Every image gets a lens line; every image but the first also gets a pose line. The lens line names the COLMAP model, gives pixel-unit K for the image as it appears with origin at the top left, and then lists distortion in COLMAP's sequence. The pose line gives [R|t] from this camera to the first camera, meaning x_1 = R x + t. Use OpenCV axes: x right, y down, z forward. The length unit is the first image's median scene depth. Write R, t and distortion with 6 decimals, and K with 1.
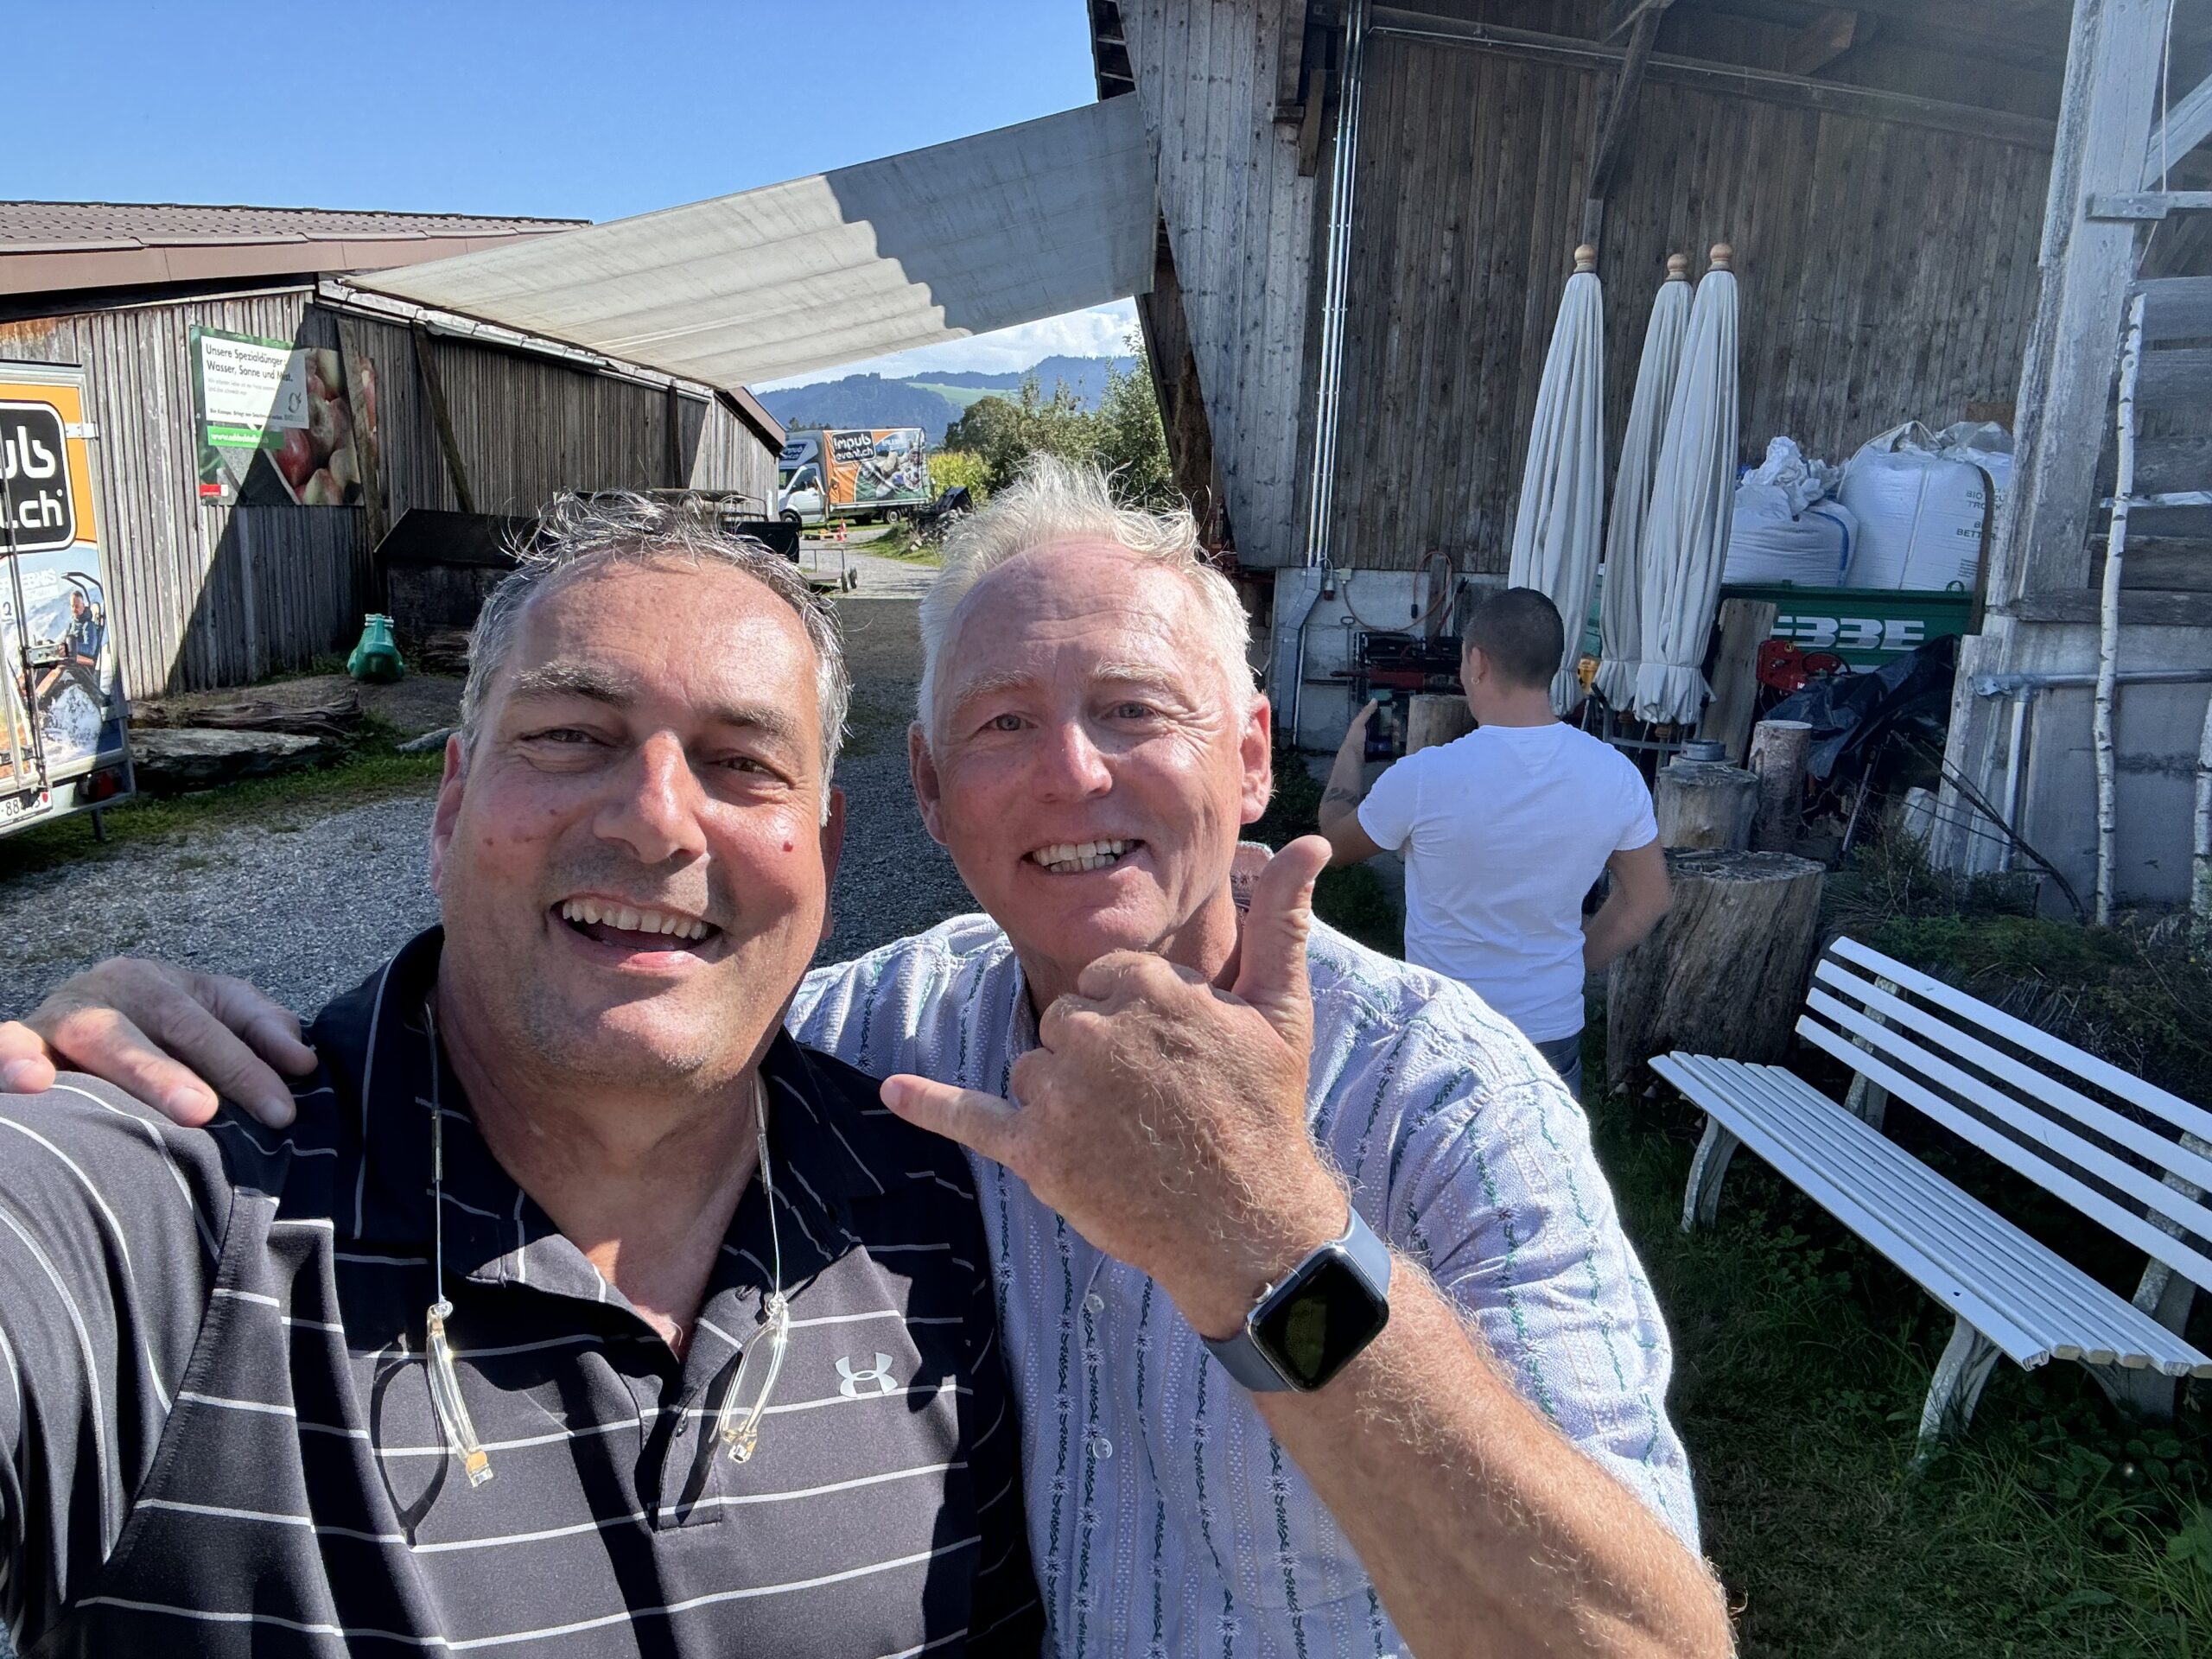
lens RADIAL K [[1491.4, 0, 1106.0], [0, 1491.4, 829.5], [0, 0, 1]] dist [0.002471, -0.000084]
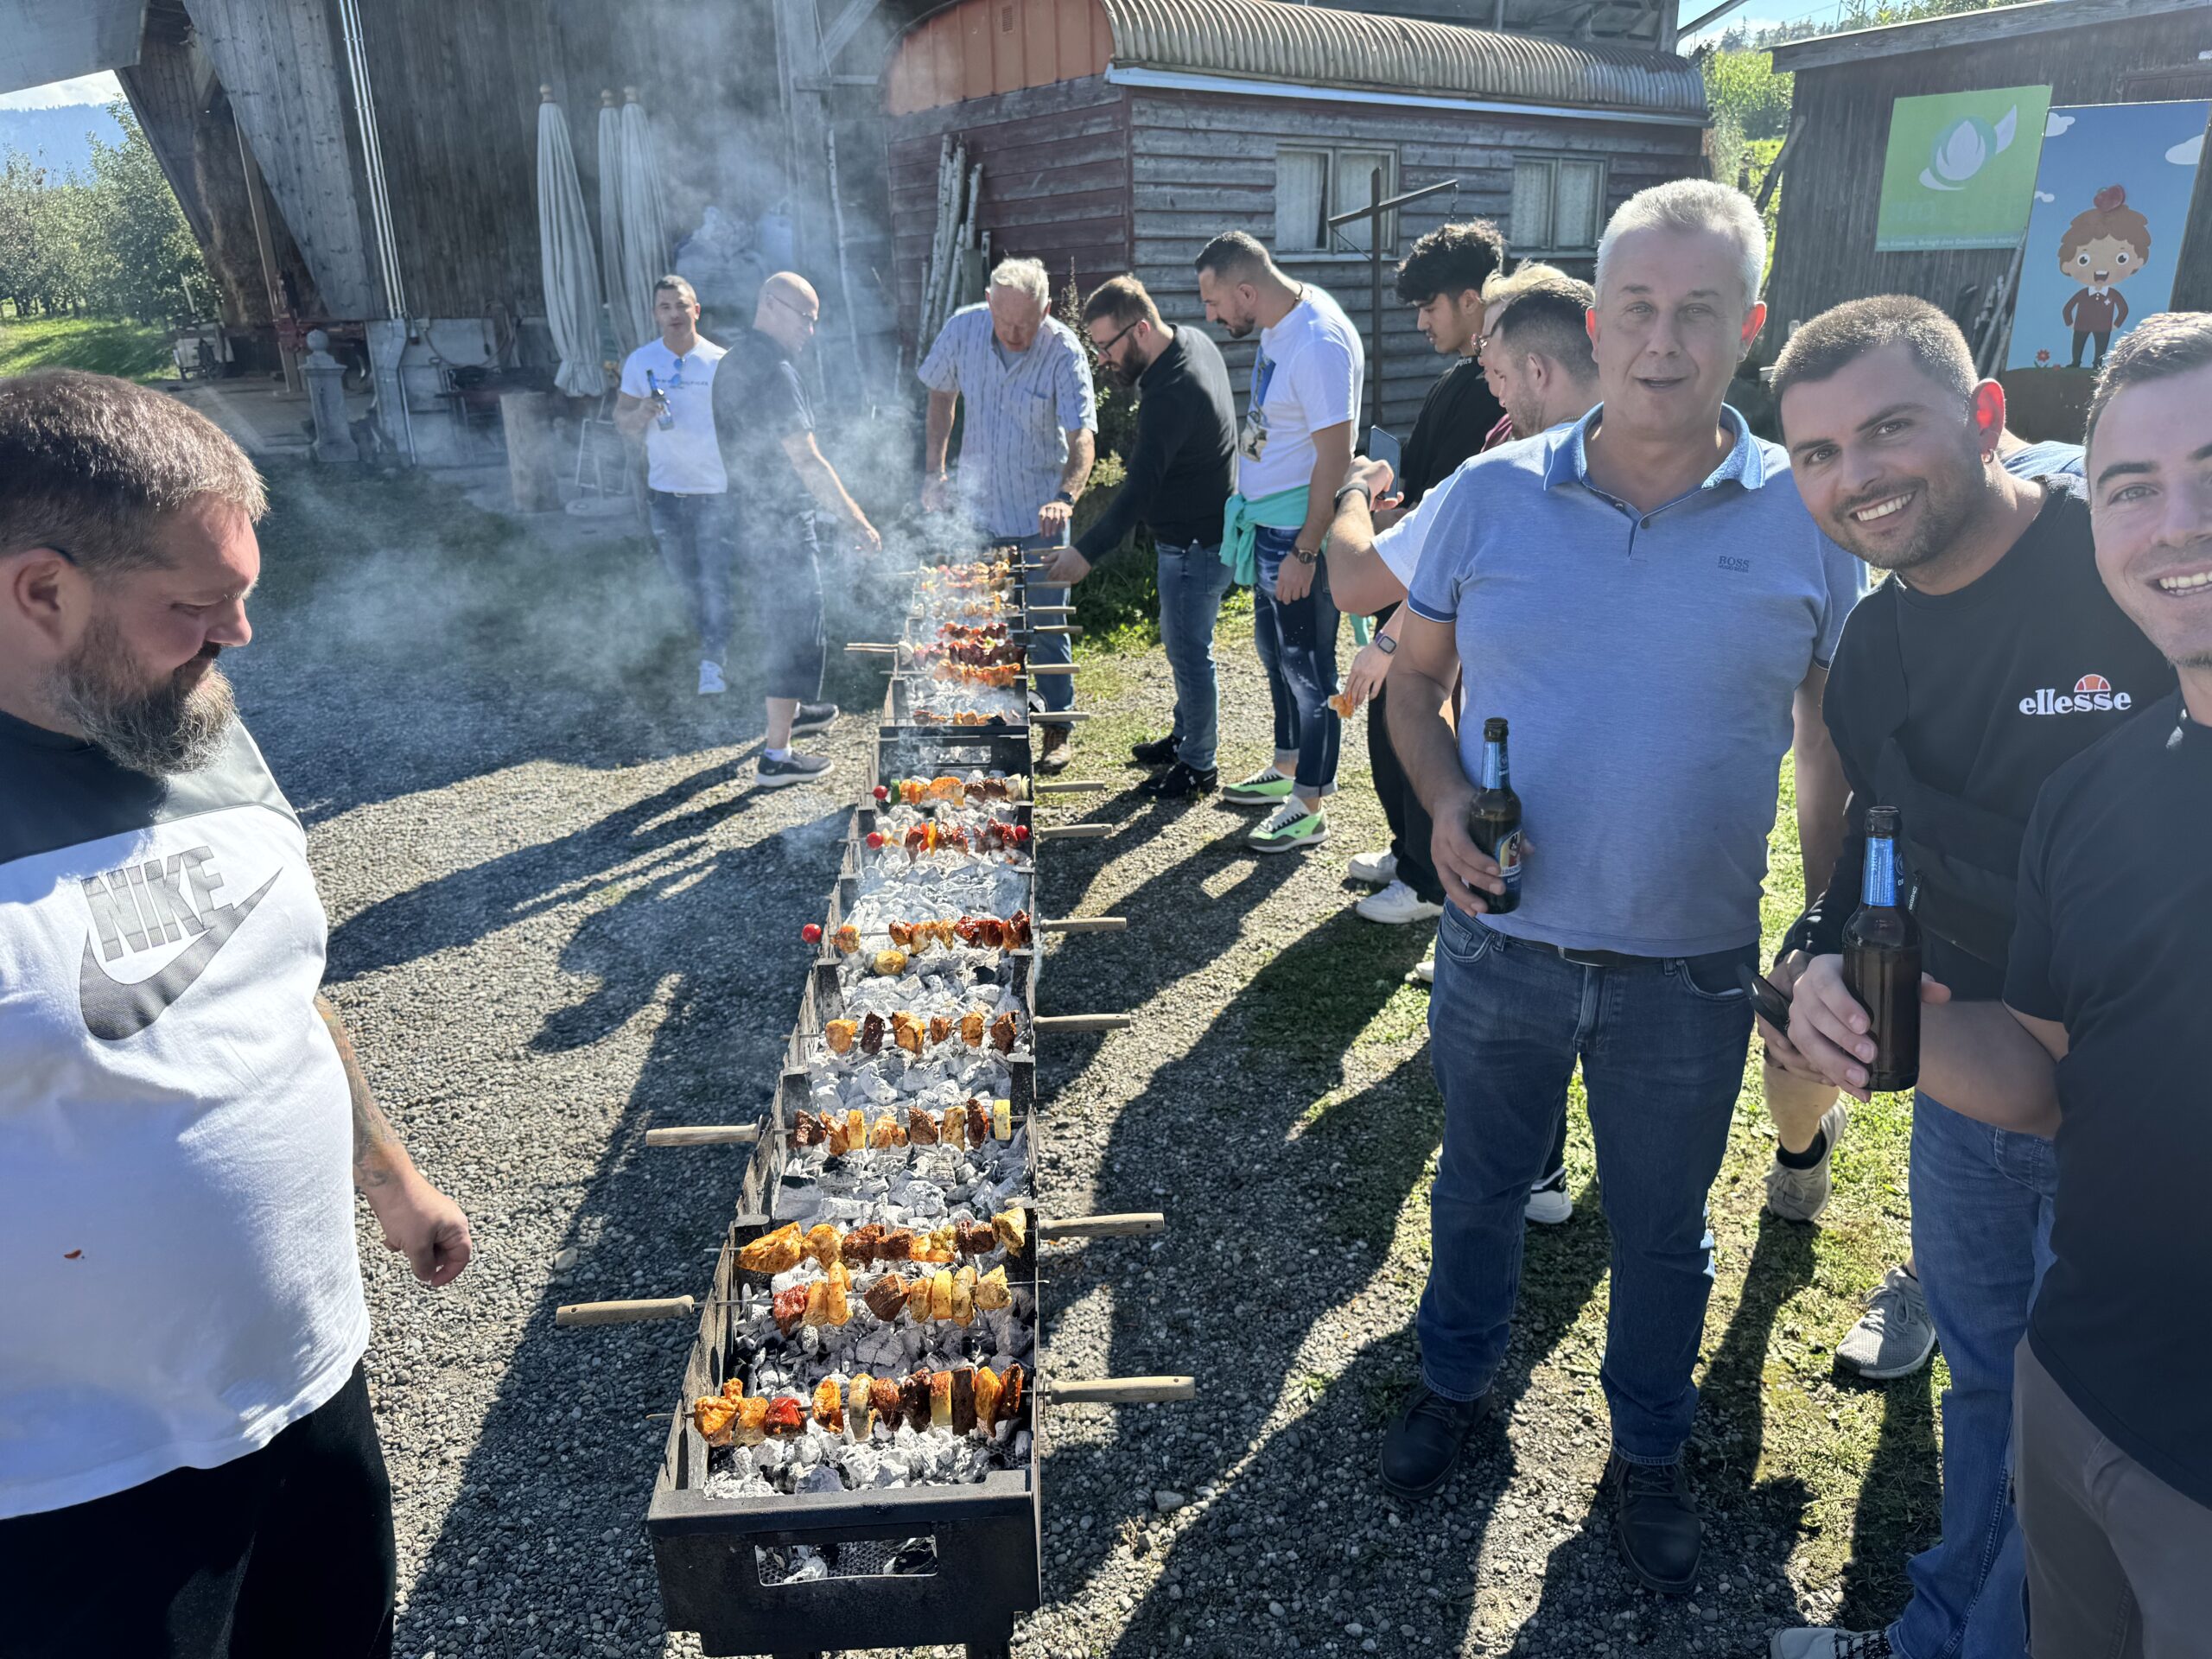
lens RADIAL K [[1533.7, 0, 1106.0], [0, 1533.7, 829.5], [0, 0, 1]] dist [0.049622, -0.047939]
pose [[0.835308, -0.235211, 0.496927, -0.117934], [0.167286, 0.969742, 0.177811, 0.115263], [-0.523714, -0.065398, 0.849380, -0.480893]]
